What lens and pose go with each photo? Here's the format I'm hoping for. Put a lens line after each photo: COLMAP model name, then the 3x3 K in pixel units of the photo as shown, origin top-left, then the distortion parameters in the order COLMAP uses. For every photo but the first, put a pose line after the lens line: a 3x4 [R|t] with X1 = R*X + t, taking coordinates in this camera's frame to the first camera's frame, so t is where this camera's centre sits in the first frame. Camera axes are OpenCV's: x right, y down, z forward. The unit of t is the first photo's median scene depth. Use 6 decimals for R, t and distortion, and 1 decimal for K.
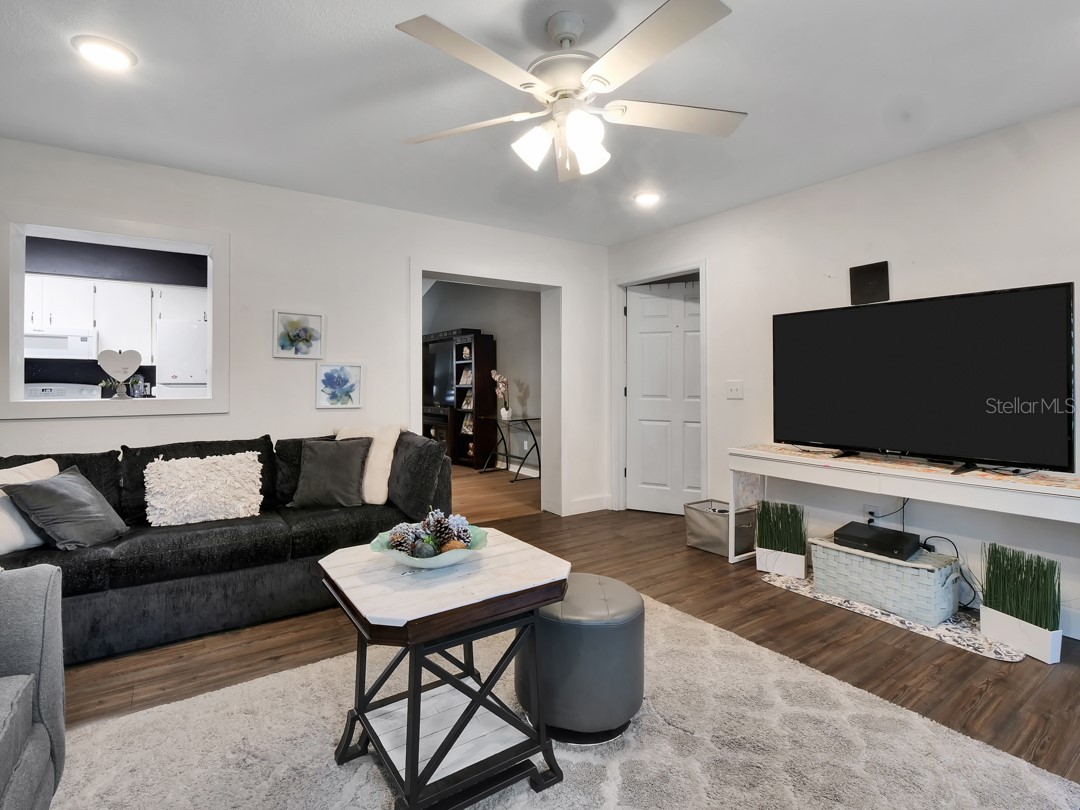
lens RADIAL K [[541.9, 0, 539.6], [0, 541.9, 388.8], [0, 0, 1]] dist [-0.008596, -0.000807]
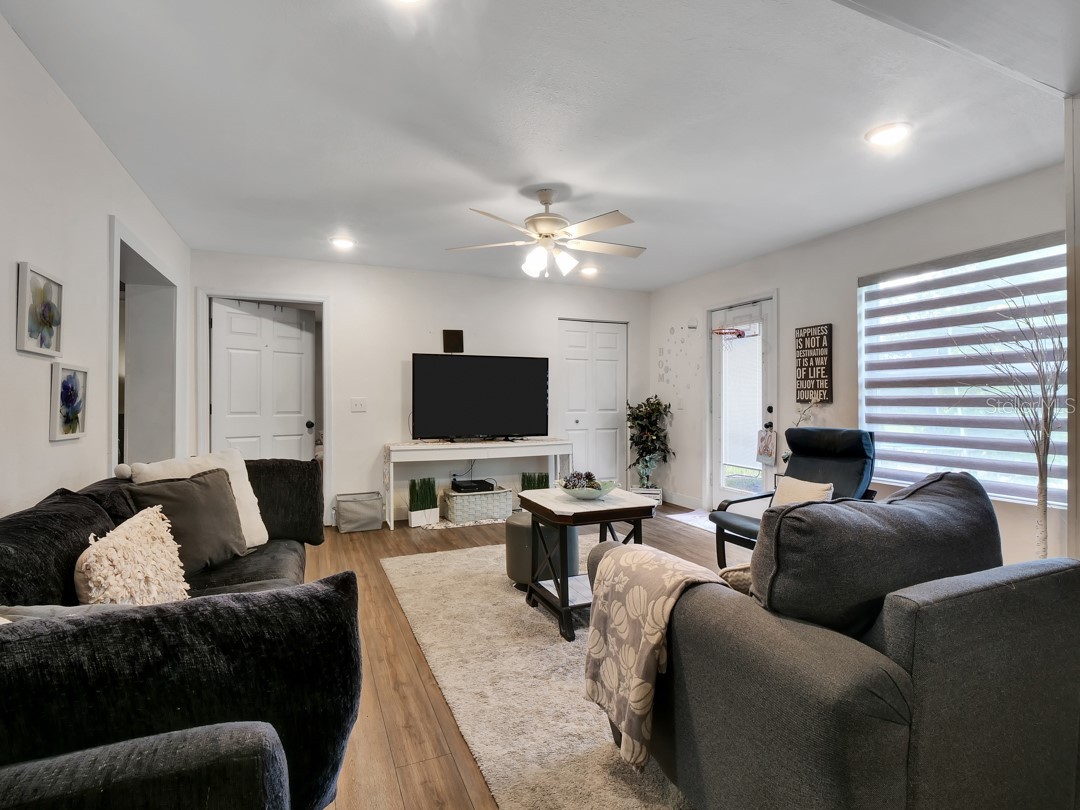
lens RADIAL K [[541.9, 0, 539.6], [0, 541.9, 388.8], [0, 0, 1]] dist [-0.008596, -0.000807]
pose [[0.171577, 0.020461, 0.984958, -0.924469], [0.011373, 0.999677, -0.022748, -0.001464], [-0.985105, 0.015105, 0.171289, 0.382712]]
